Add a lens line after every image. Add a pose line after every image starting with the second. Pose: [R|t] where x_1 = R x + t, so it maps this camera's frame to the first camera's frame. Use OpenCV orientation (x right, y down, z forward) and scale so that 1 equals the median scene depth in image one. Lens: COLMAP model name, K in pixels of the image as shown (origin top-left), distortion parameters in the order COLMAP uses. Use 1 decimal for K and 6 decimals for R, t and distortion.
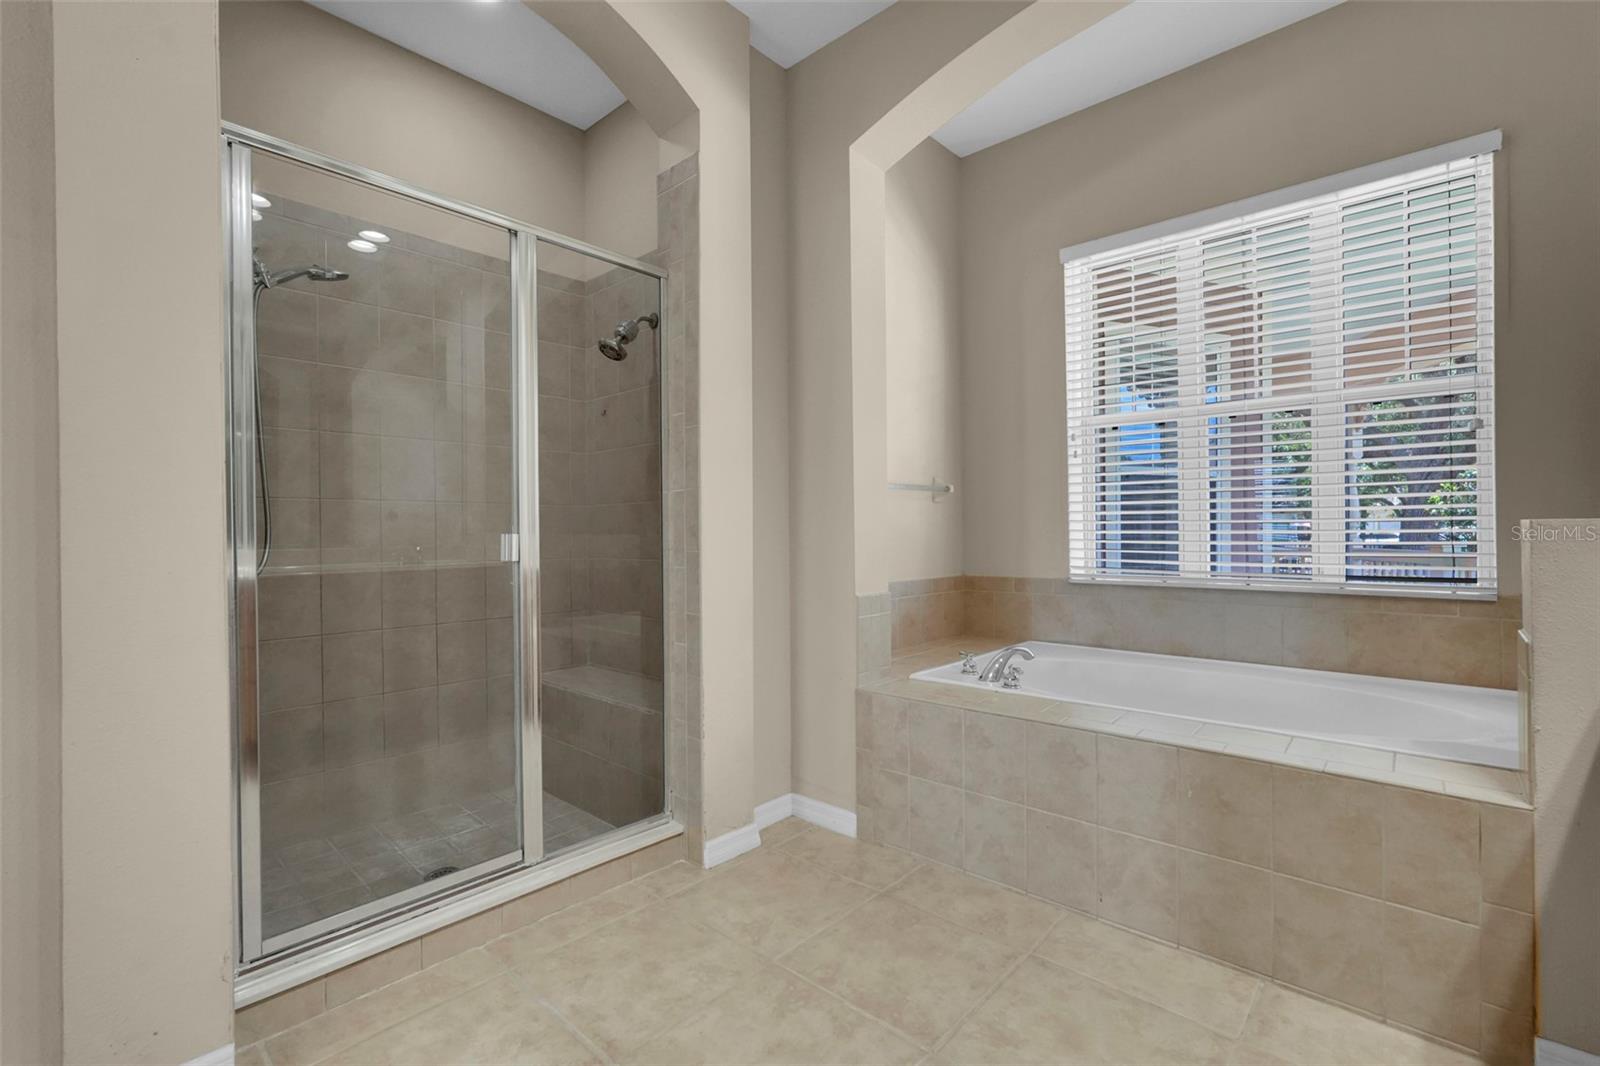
lens RADIAL K [[701.7, 0, 799.3], [0, 701.7, 538.3], [0, 0, 1]] dist [-0.011841, 0.007218]
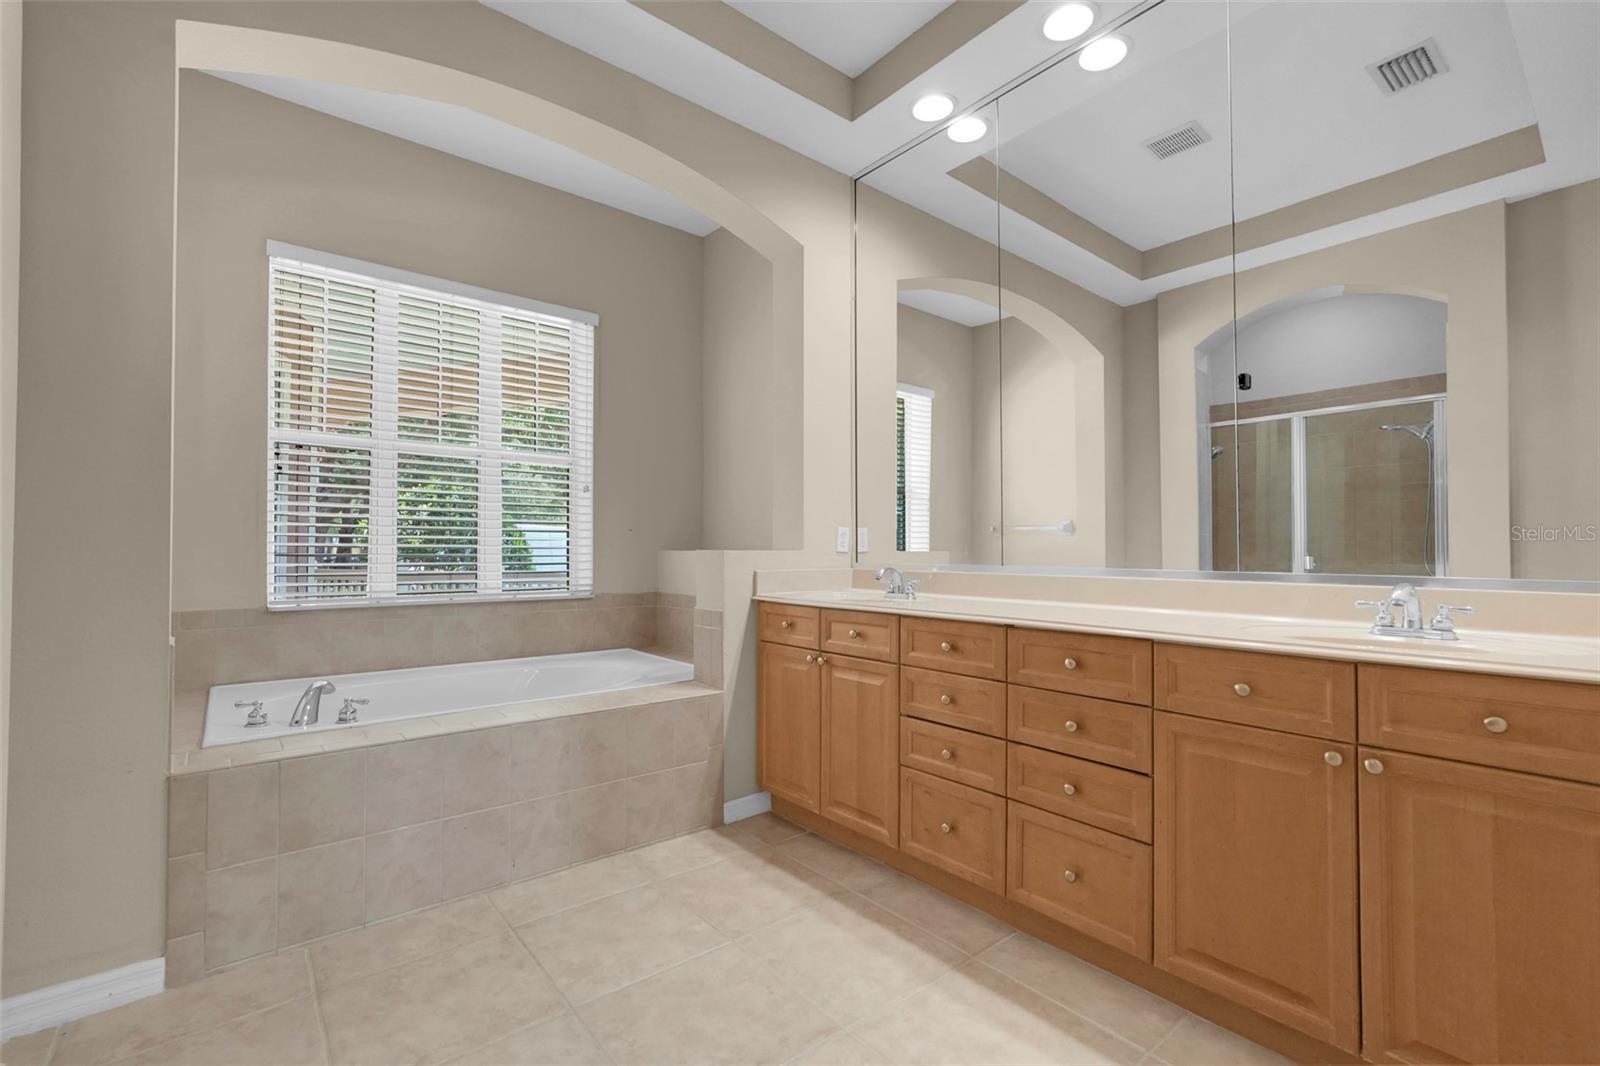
lens RADIAL K [[701.7, 0, 799.3], [0, 701.7, 538.3], [0, 0, 1]] dist [-0.011841, 0.007218]
pose [[0.146660, 0.023446, 0.988909, -0.678953], [0.004178, 0.999695, -0.024321, -0.009103], [-0.989178, 0.007698, 0.146517, 0.335412]]
